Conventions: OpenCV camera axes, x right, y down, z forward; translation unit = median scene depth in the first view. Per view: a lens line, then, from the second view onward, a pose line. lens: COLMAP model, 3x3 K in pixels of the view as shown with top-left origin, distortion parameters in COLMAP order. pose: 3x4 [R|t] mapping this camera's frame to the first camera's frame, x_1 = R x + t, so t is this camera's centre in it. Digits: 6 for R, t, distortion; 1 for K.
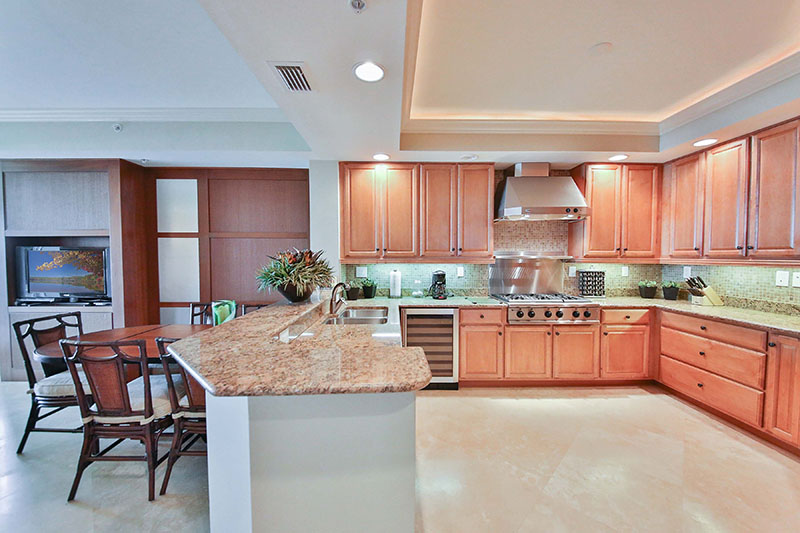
lens RADIAL K [[298.1, 0, 400.0], [0, 298.1, 266.5], [0, 0, 1]] dist [0.014093, -0.012224]
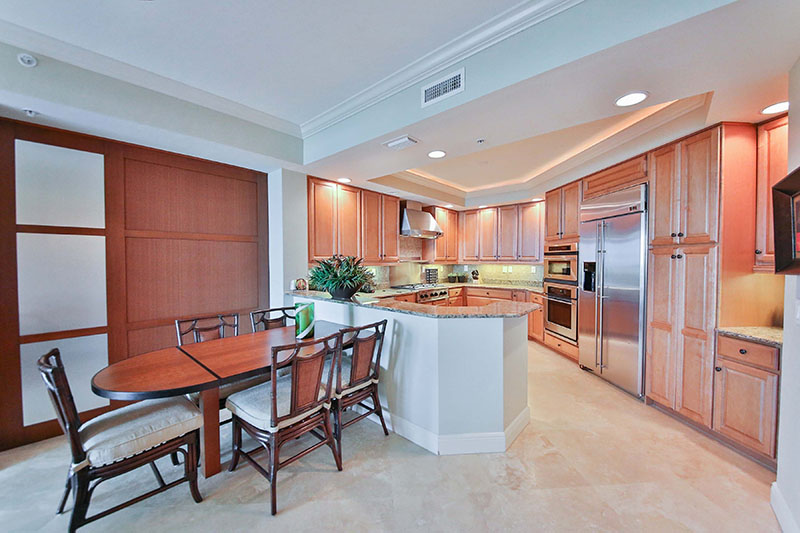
lens RADIAL K [[298.1, 0, 400.0], [0, 298.1, 266.5], [0, 0, 1]] dist [0.014093, -0.012224]
pose [[0.675636, -0.019484, 0.736978, -0.777181], [0.026634, 0.999643, 0.002011, -0.006649], [-0.736754, 0.018270, 0.675914, 0.003660]]
